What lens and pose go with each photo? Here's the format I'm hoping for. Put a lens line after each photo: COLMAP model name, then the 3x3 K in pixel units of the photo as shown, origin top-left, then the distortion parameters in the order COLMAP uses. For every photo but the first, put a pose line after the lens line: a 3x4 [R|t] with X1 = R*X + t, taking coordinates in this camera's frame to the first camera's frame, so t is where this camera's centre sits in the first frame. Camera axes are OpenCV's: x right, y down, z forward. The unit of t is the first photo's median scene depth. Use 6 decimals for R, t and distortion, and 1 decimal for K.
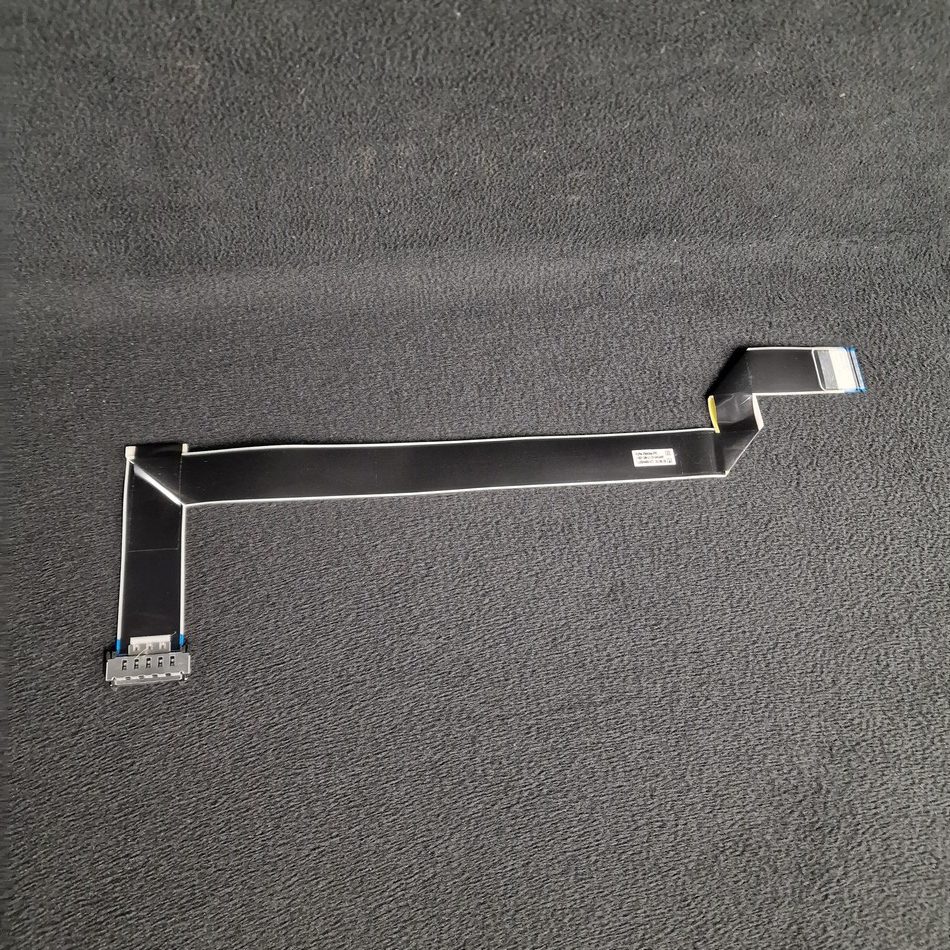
lens RADIAL K [[831.9, 0, 473.4], [0, 831.9, 464.3], [0, 0, 1]] dist [0.015268, -0.023306]
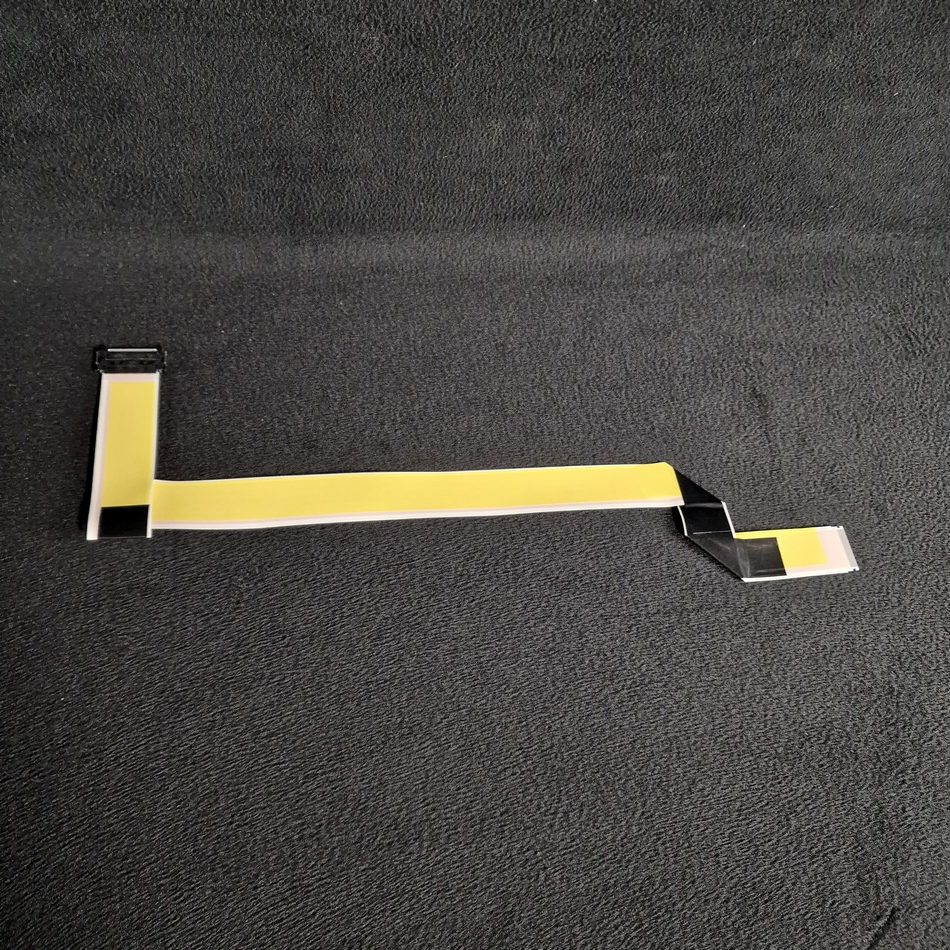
lens RADIAL K [[831.9, 0, 473.4], [0, 831.9, 464.3], [0, 0, 1]] dist [0.015268, -0.023306]
pose [[0.999708, 0.023900, 0.003456, -0.146238], [-0.023476, 0.995393, -0.092957, 0.201289], [-0.005662, 0.092849, 0.995664, -0.121508]]
